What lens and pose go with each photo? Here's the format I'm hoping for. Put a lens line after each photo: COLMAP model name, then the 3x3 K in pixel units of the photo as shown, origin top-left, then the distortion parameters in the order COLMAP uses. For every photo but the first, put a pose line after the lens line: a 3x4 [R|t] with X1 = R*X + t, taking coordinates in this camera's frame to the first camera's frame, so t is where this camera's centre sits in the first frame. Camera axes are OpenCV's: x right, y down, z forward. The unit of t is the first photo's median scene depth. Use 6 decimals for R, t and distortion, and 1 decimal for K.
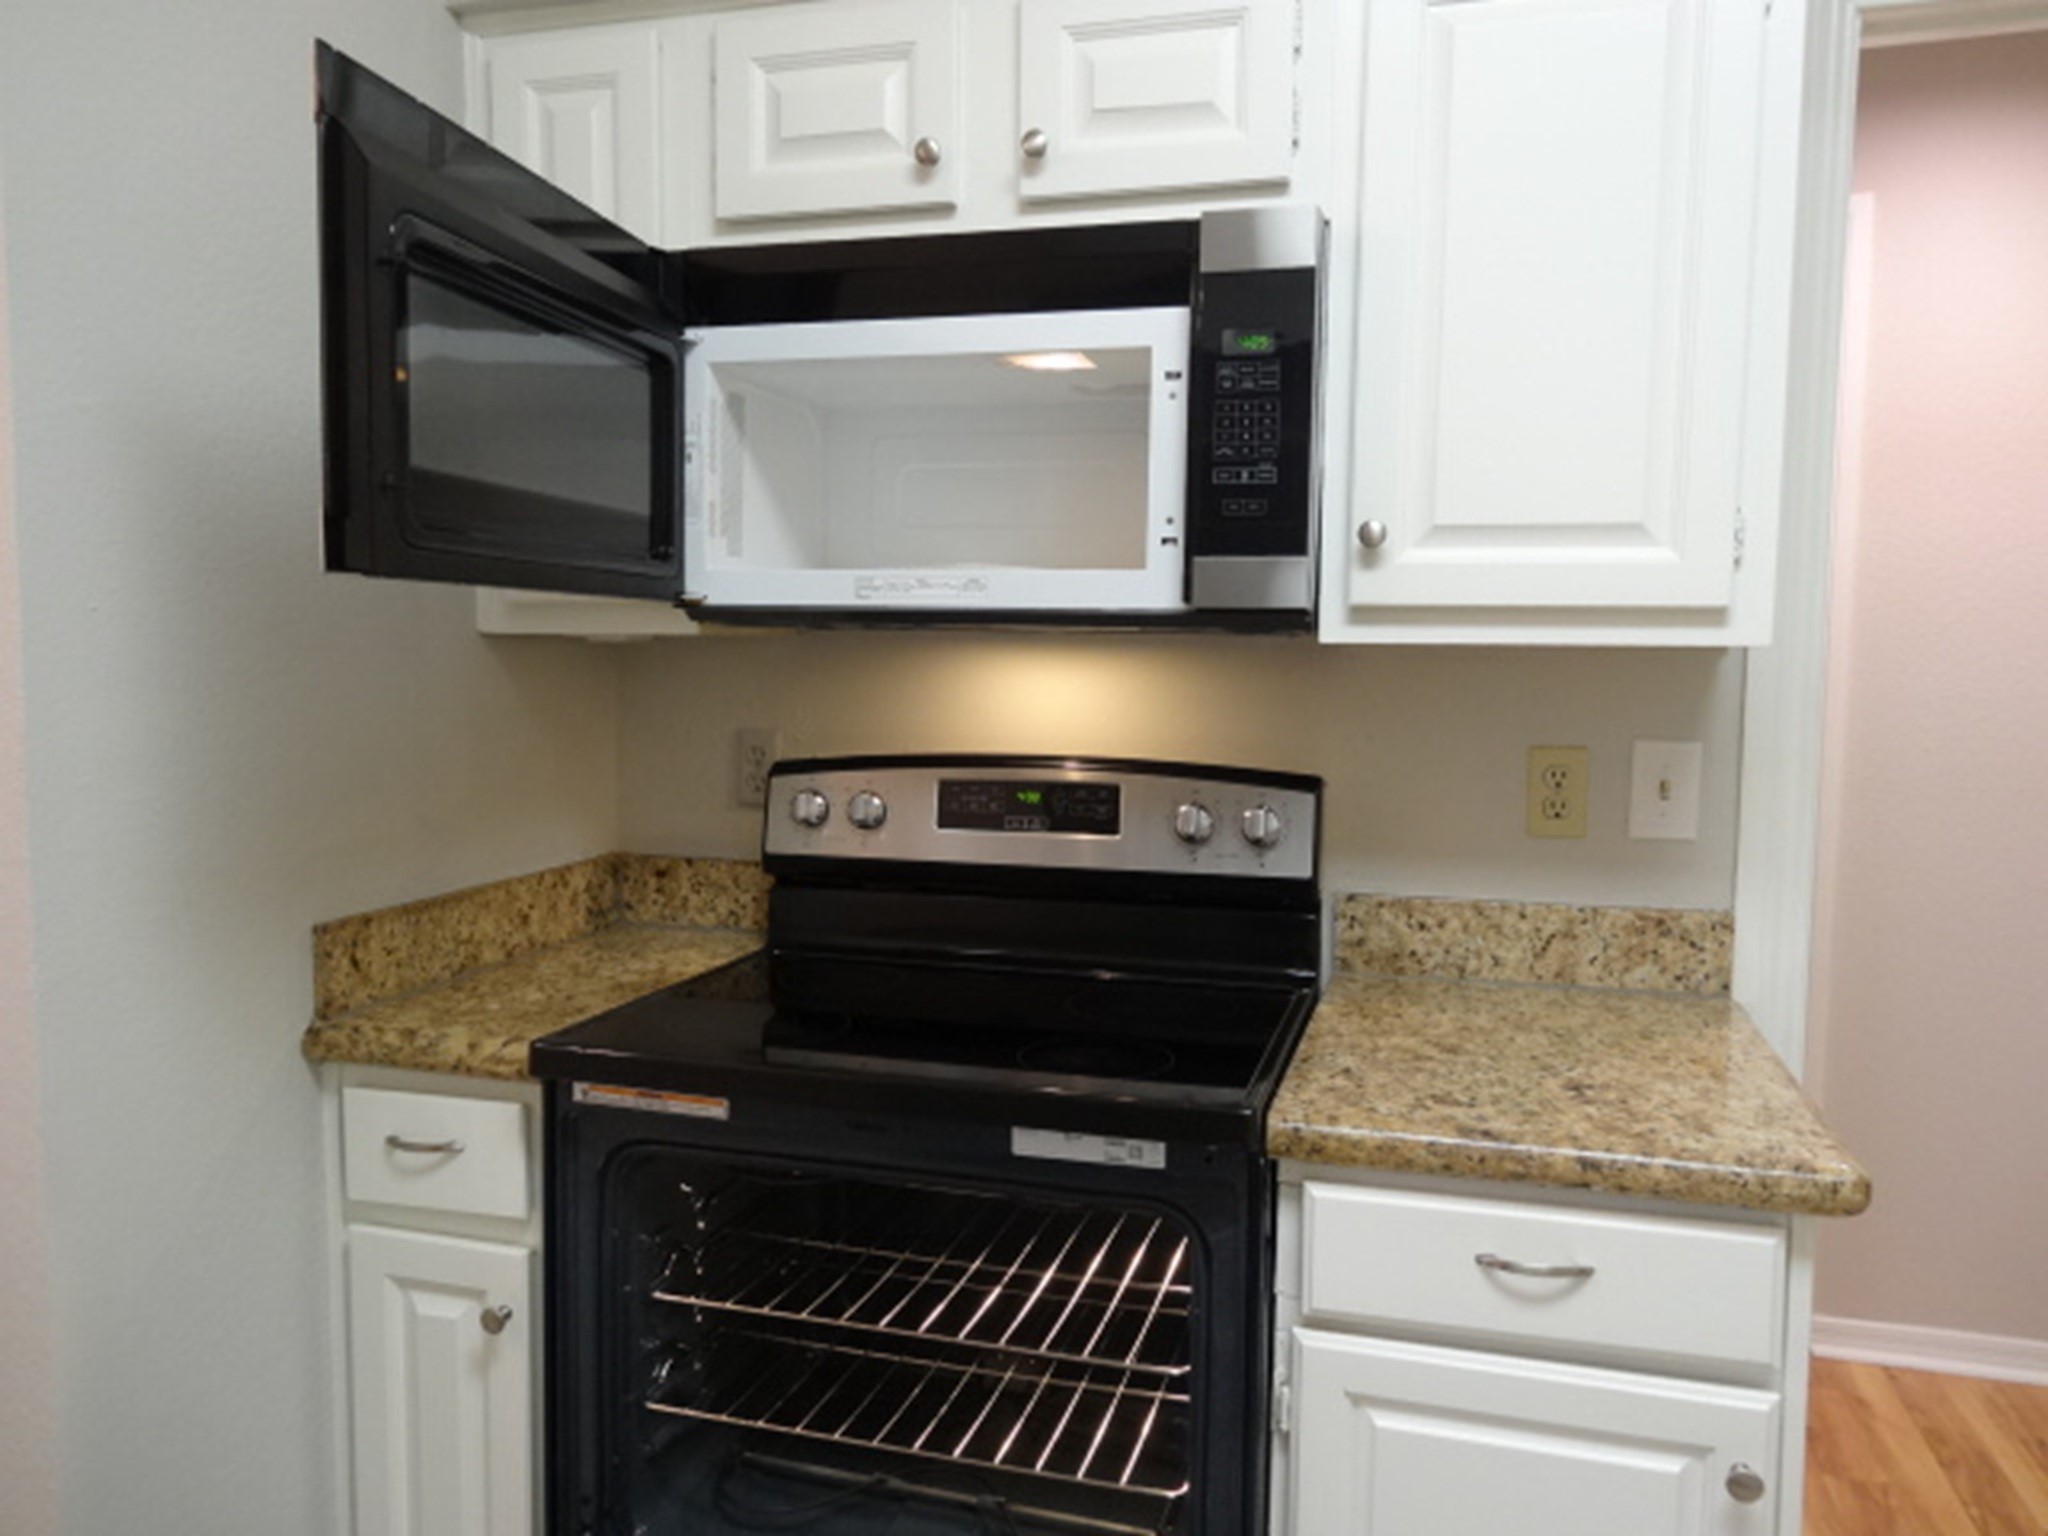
lens RADIAL K [[1483.2, 0, 1027.4], [0, 1483.2, 777.8], [0, 0, 1]] dist [0.001443, 0.002369]
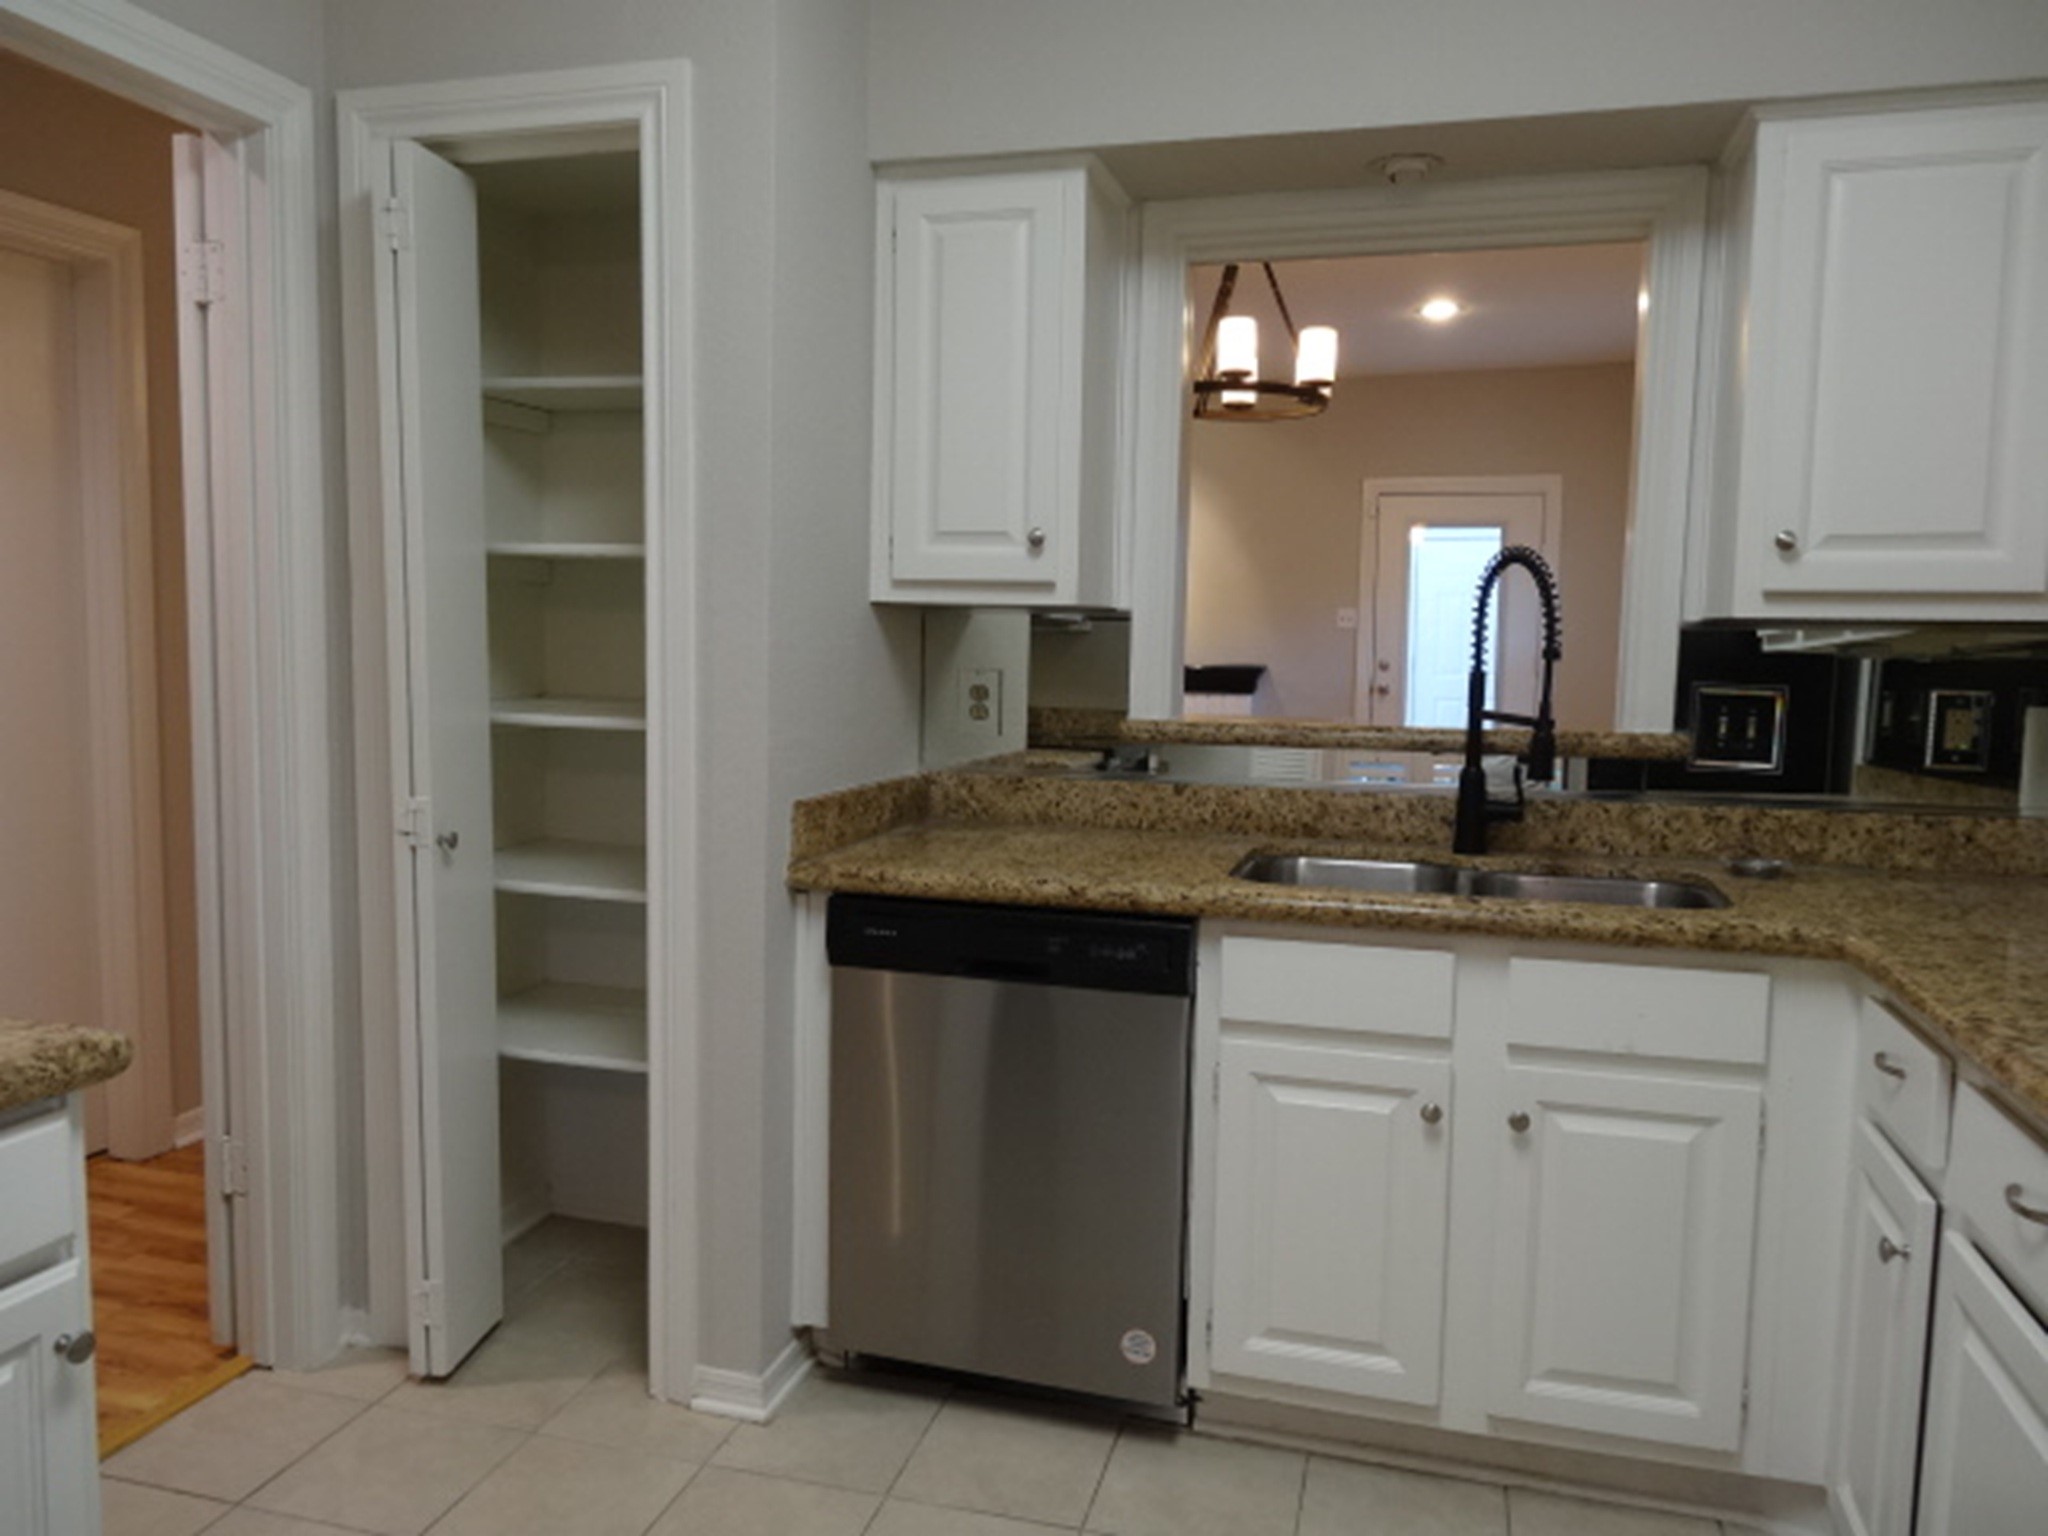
lens RADIAL K [[1485.1, 0, 1024.0], [0, 1485.1, 768.0], [0, 0, 1]] dist [-0.000309, 0.005573]
pose [[0.001808, -0.105565, 0.994411, -0.406455], [0.065540, 0.992287, 0.105221, -0.009917], [-0.997848, 0.064983, 0.008713, 0.199604]]
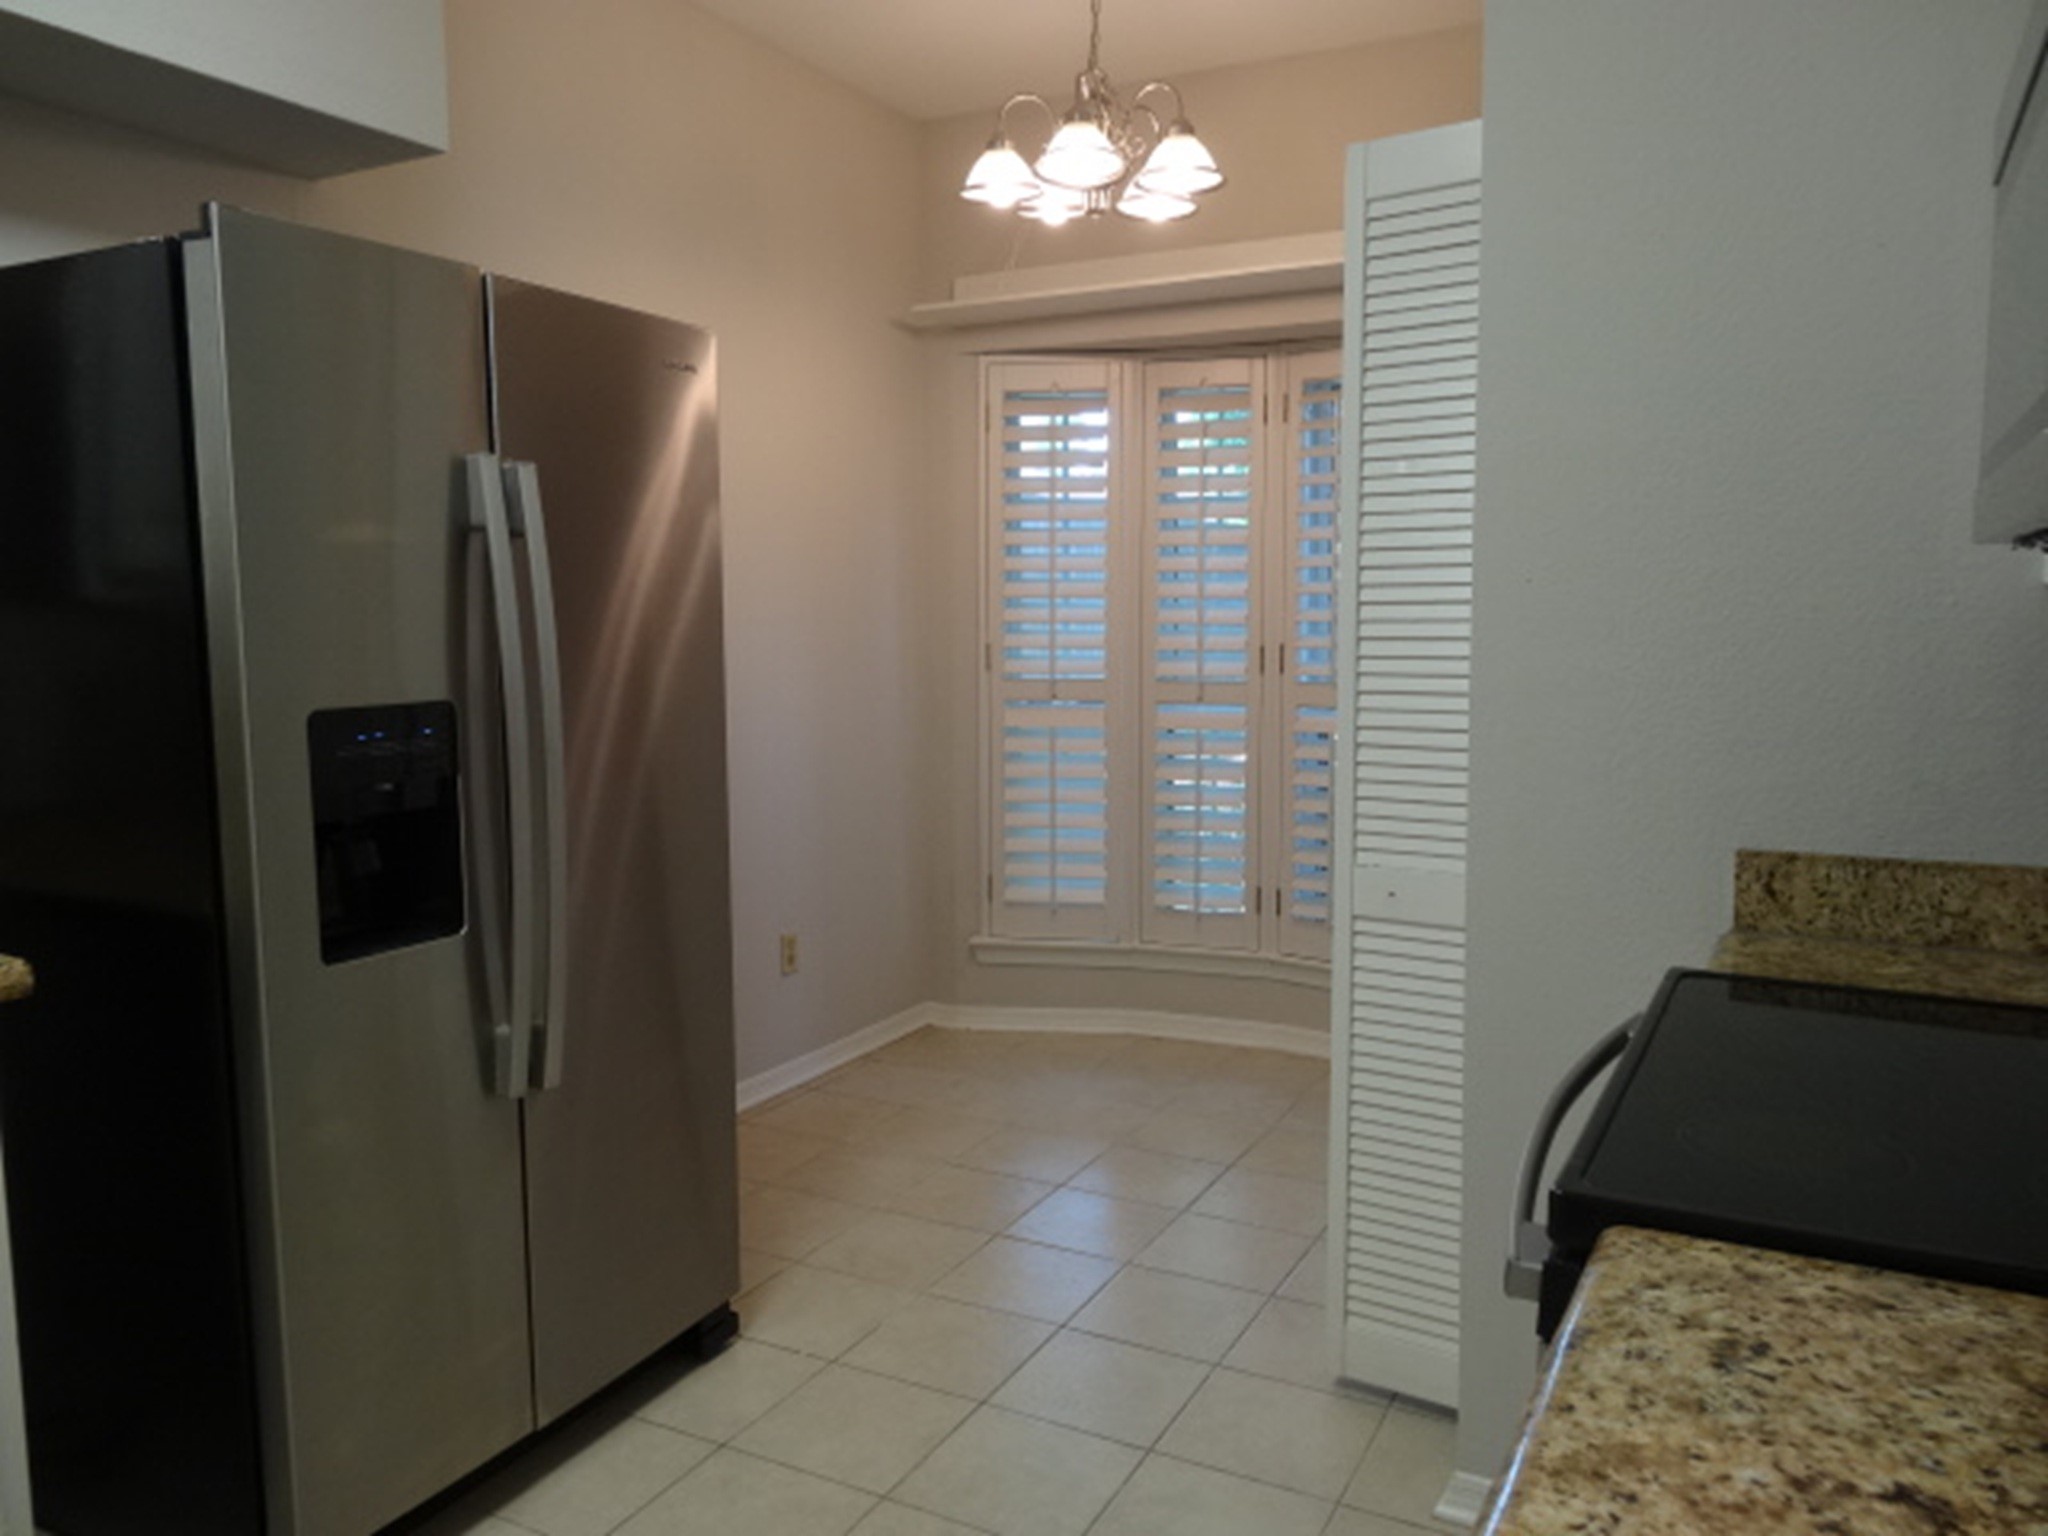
lens RADIAL K [[1485.1, 0, 1024.0], [0, 1485.1, 768.0], [0, 0, 1]] dist [-0.000309, 0.005573]
pose [[-0.212186, 0.090469, -0.973033, 0.736418], [-0.075700, 0.991192, 0.108665, -0.045175], [0.974293, 0.096715, -0.203468, 0.673743]]
